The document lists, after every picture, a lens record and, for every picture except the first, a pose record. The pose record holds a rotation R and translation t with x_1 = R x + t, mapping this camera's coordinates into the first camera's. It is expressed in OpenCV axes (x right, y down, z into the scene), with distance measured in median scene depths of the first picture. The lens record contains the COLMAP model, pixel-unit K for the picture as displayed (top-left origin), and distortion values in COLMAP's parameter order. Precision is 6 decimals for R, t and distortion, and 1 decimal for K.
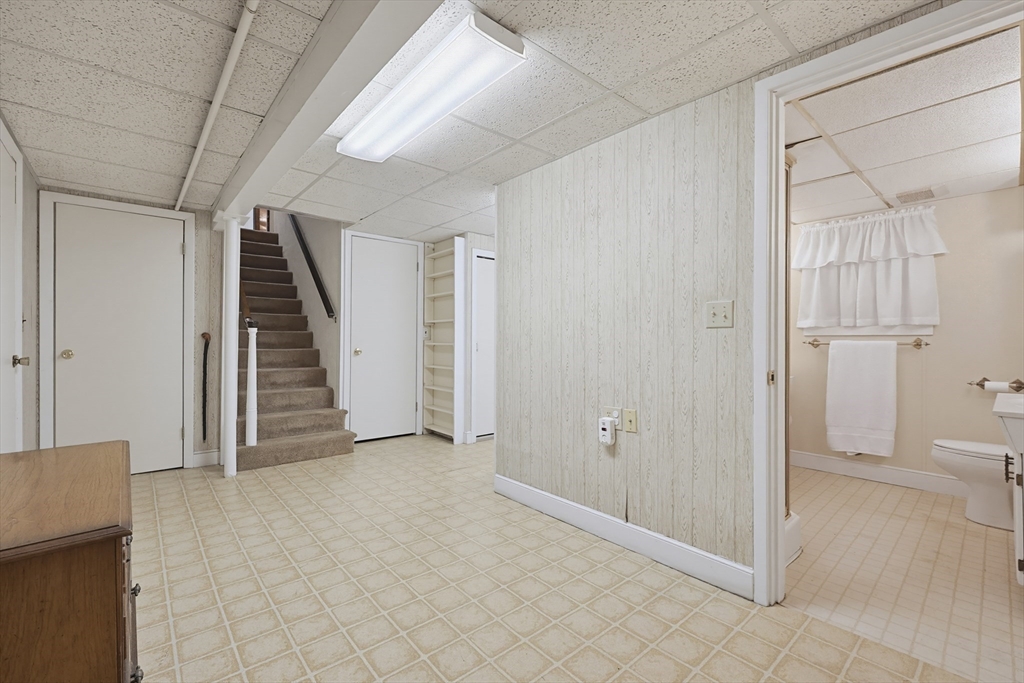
lens RADIAL K [[439.2, 0, 512.0], [0, 439.2, 341.5], [0, 0, 1]] dist [-0.000947, 0.000302]
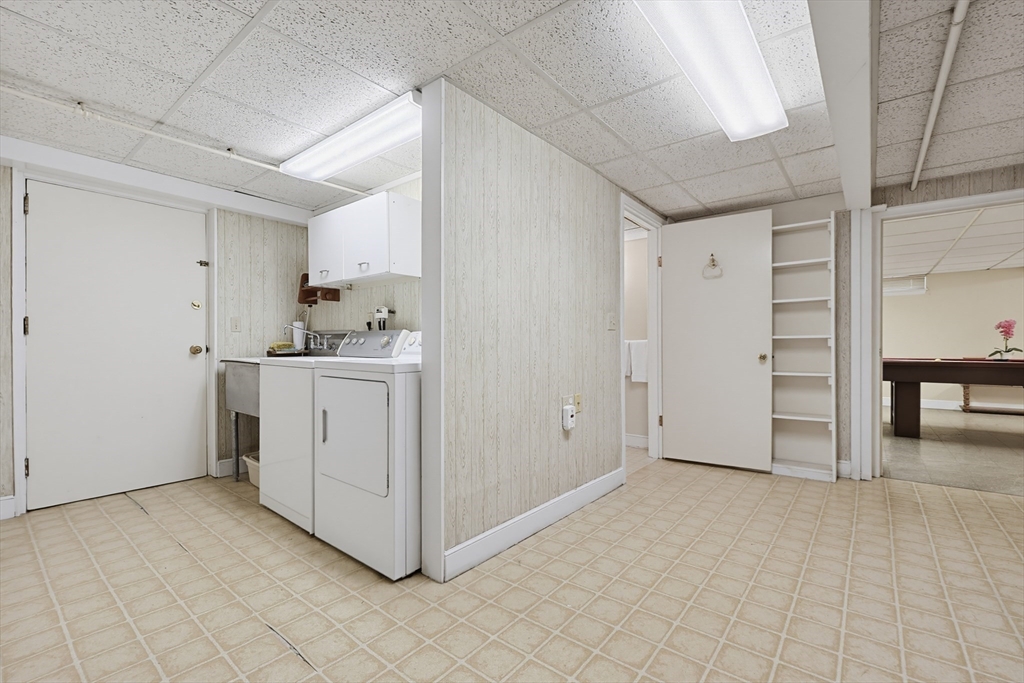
lens RADIAL K [[449.0, 0, 514.0], [0, 449.0, 346.3], [0, 0, 1]] dist [0.002389, 0.000870]
pose [[-0.184114, -0.007722, 0.982875, -1.342180], [0.001659, 0.999965, 0.008167, 0.019066], [-0.982903, 0.003134, -0.184095, 2.050113]]
